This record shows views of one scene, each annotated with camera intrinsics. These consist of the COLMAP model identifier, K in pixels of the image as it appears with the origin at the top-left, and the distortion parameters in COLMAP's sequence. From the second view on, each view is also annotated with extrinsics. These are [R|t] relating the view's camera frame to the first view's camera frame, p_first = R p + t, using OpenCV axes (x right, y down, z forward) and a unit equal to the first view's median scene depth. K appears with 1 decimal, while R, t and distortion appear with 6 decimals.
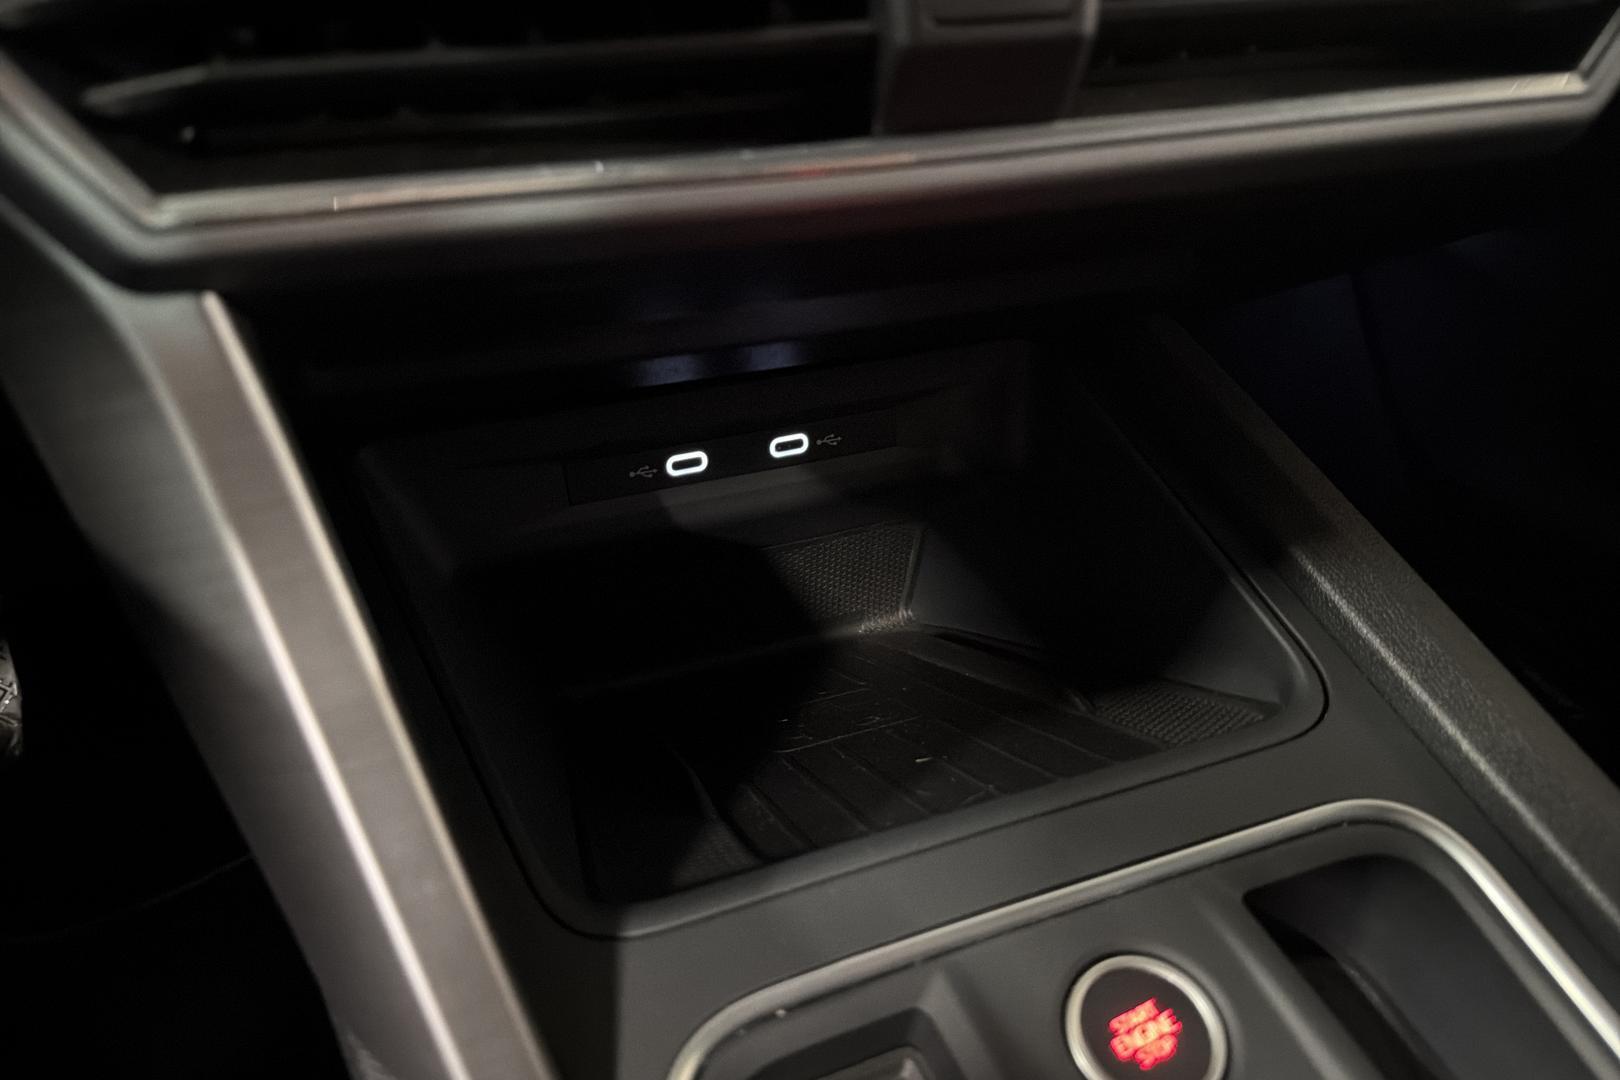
lens RADIAL K [[1189.1, 0, 810.0], [0, 1189.1, 540.0], [0, 0, 1]] dist [-0.006108, -0.004242]
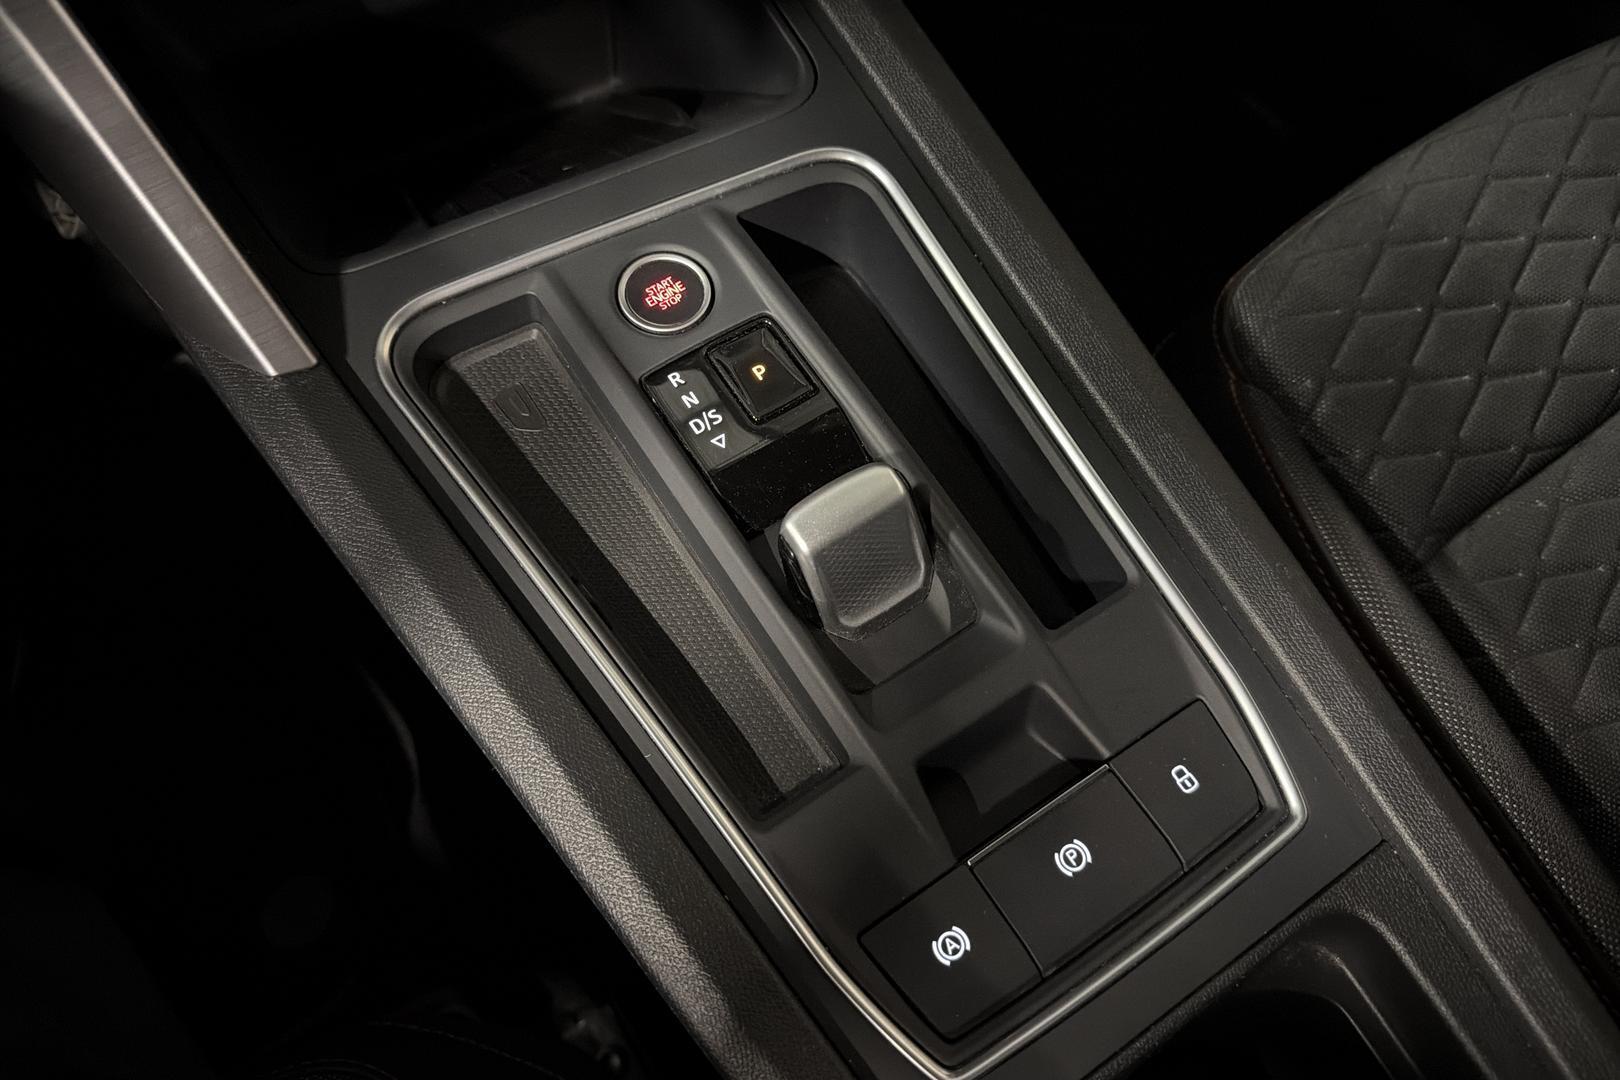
lens RADIAL K [[1189.1, 0, 810.0], [0, 1189.1, 540.0], [0, 0, 1]] dist [-0.006108, -0.004242]
pose [[0.993294, -0.113719, 0.020849, 0.400464], [0.098320, 0.925735, 0.365167, 0.139985], [-0.060827, -0.360669, 0.930708, -0.688247]]
